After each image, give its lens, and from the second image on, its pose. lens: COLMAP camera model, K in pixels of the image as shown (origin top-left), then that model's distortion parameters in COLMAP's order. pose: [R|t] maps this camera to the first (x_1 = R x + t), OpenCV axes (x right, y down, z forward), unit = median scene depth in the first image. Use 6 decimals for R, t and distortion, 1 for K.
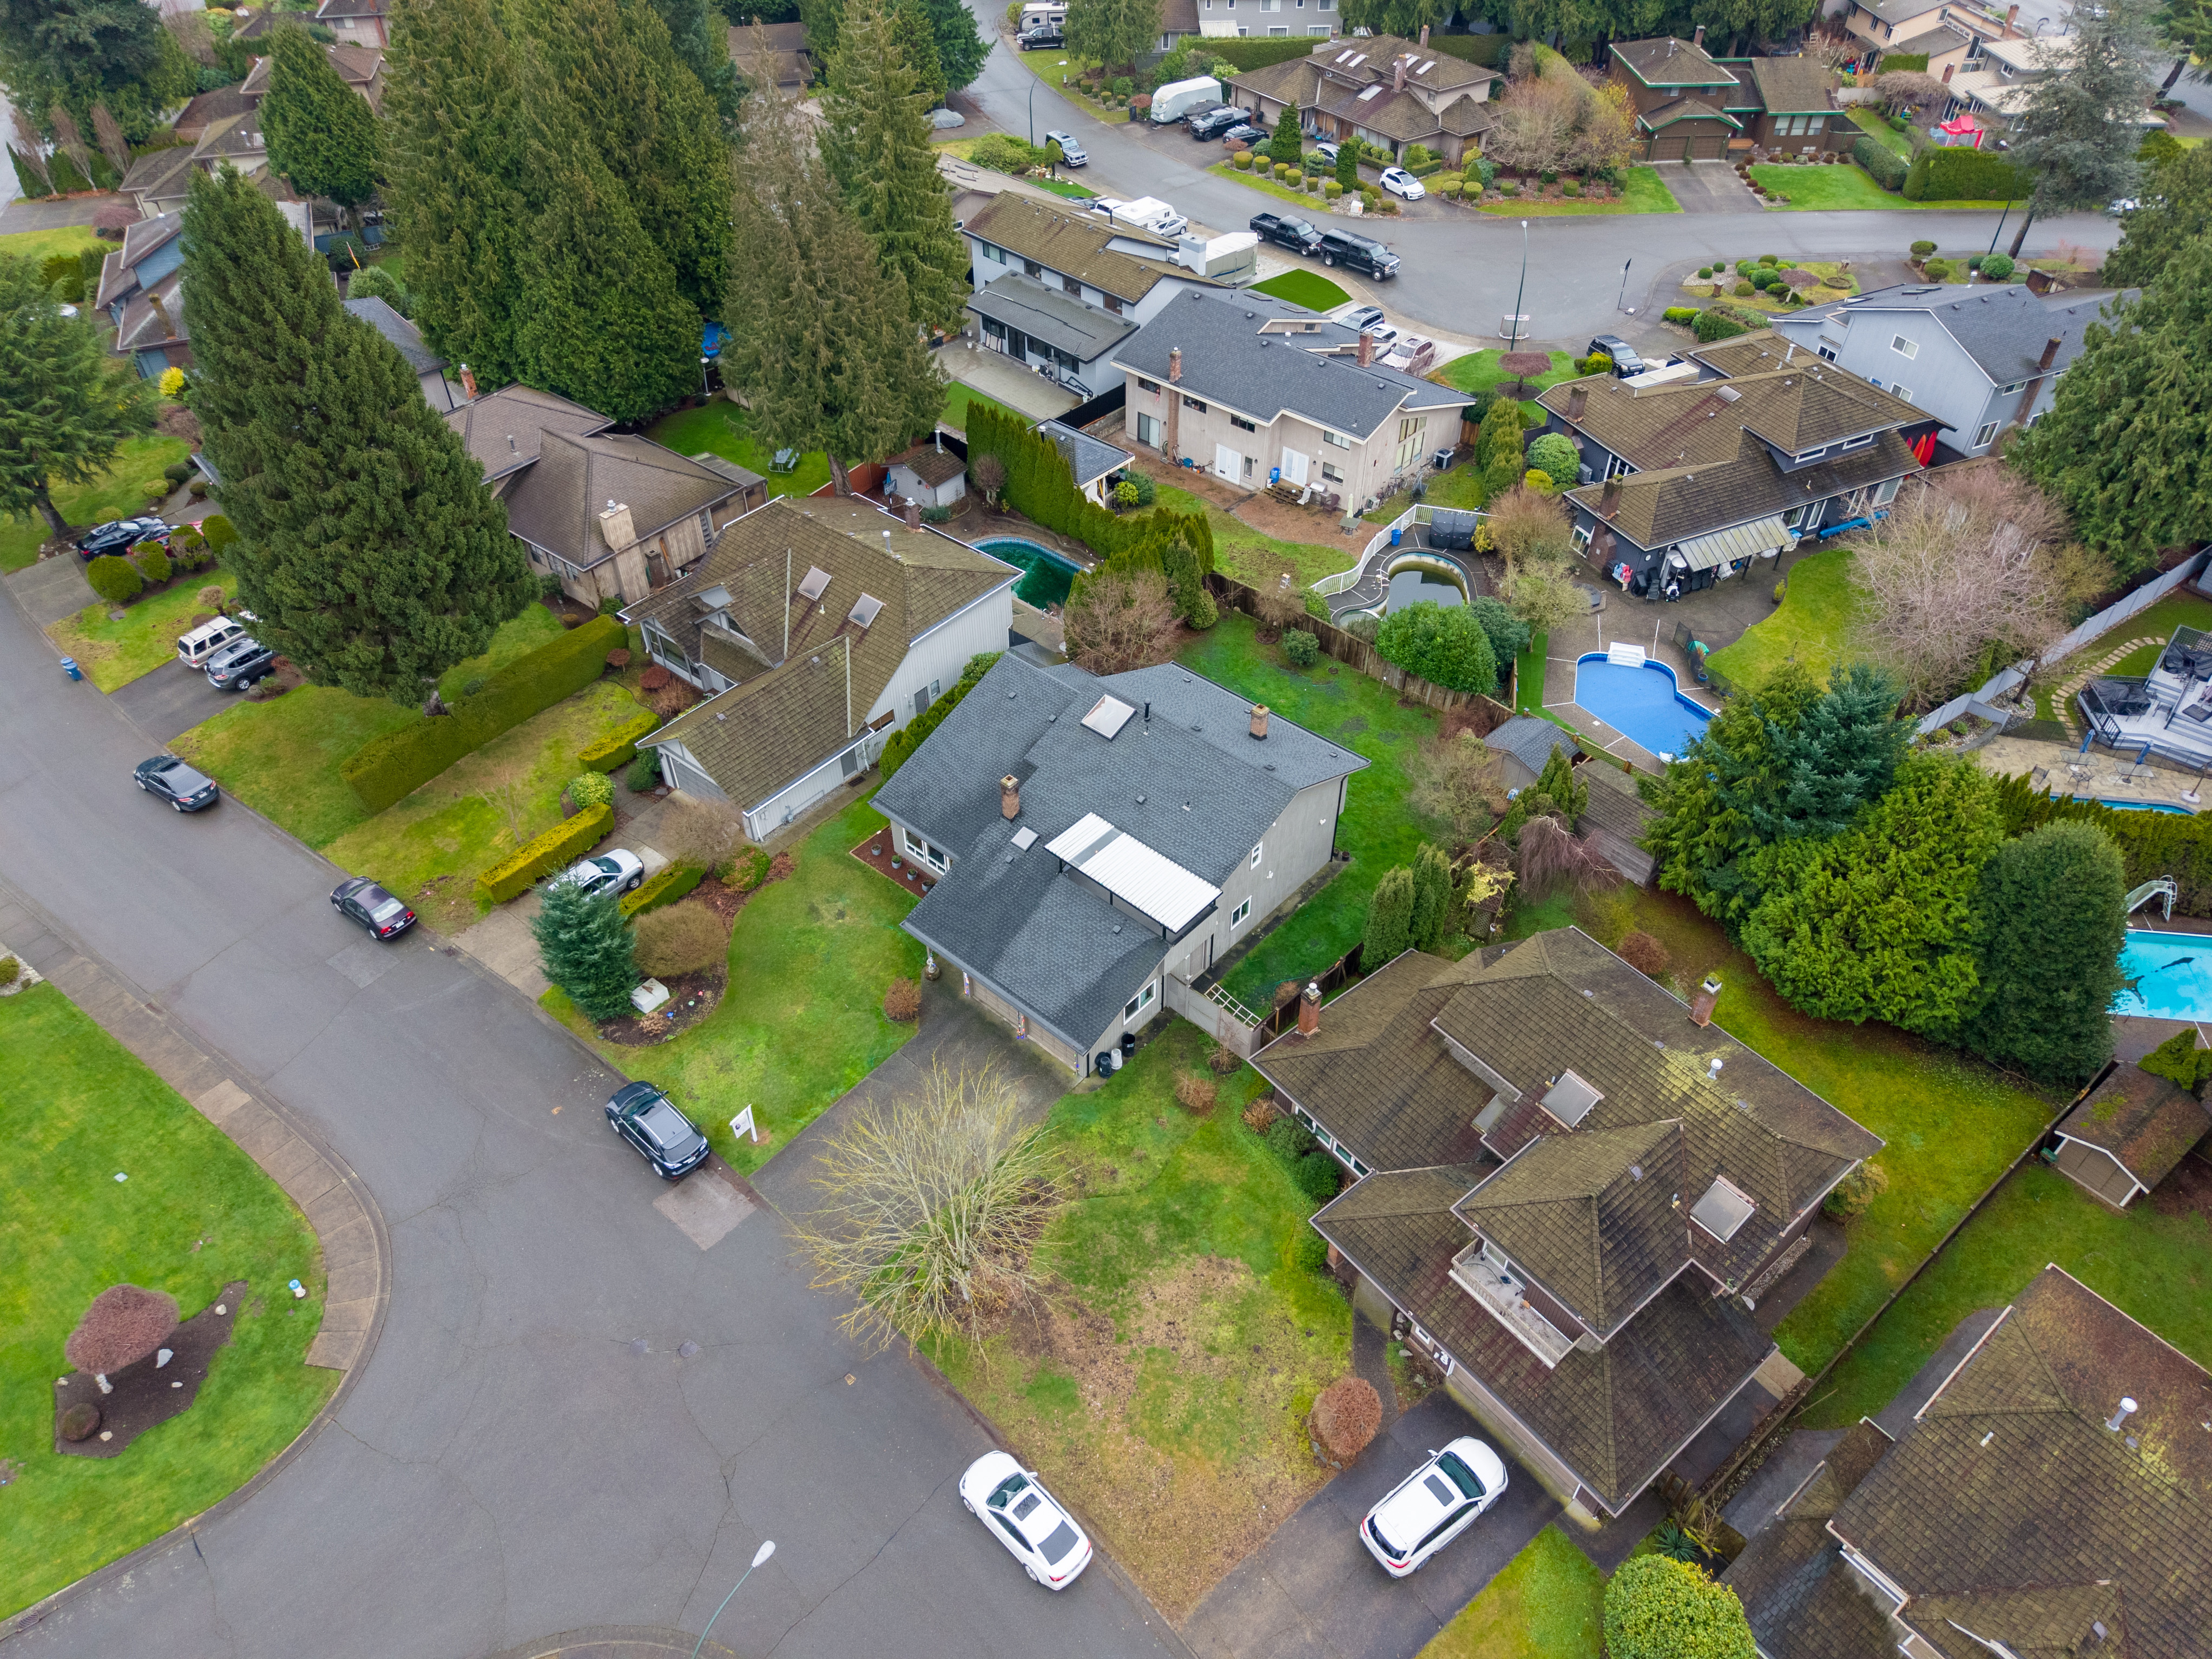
lens RADIAL K [[1478.3, 0, 1107.2], [0, 1478.3, 833.6], [0, 0, 1]] dist [0.026492, -0.028379]
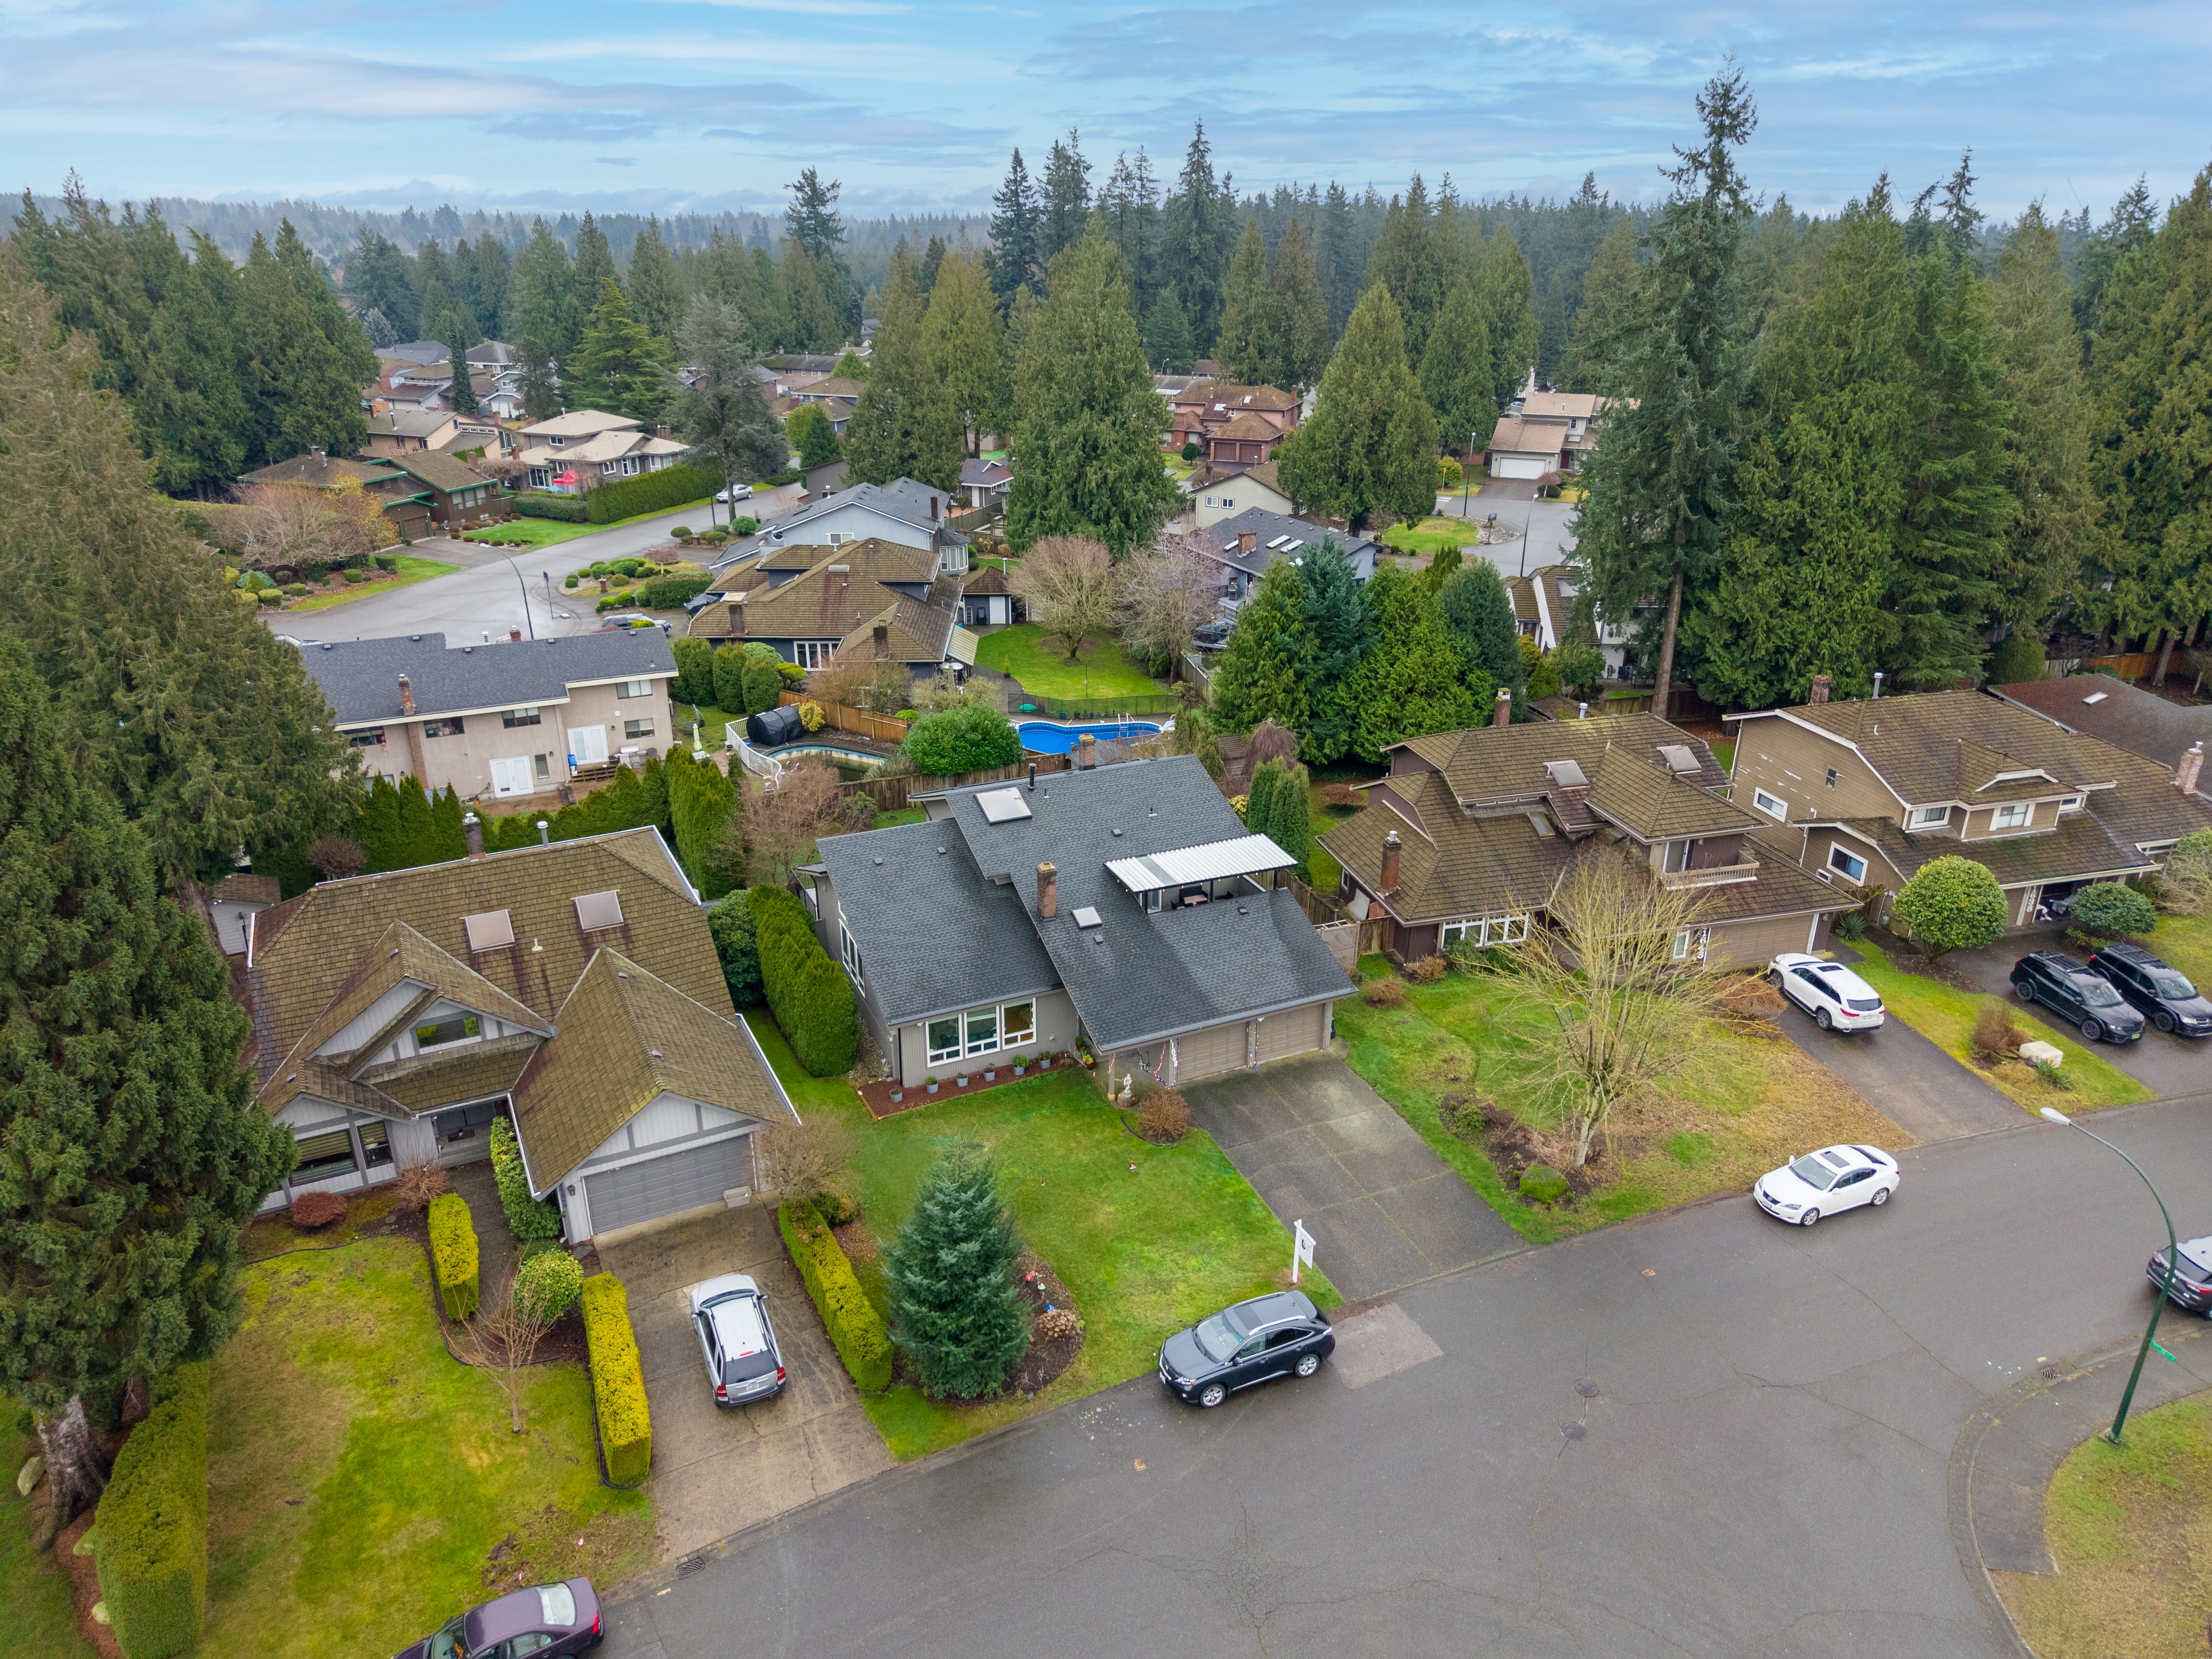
lens RADIAL K [[1478.3, 0, 1107.2], [0, 1478.3, 833.6], [0, 0, 1]] dist [0.026492, -0.028379]
pose [[0.404223, -0.354061, 0.843353, -0.731336], [0.619983, 0.783964, 0.031968, -0.053282], [-0.672477, 0.509942, 0.536409, 0.458442]]
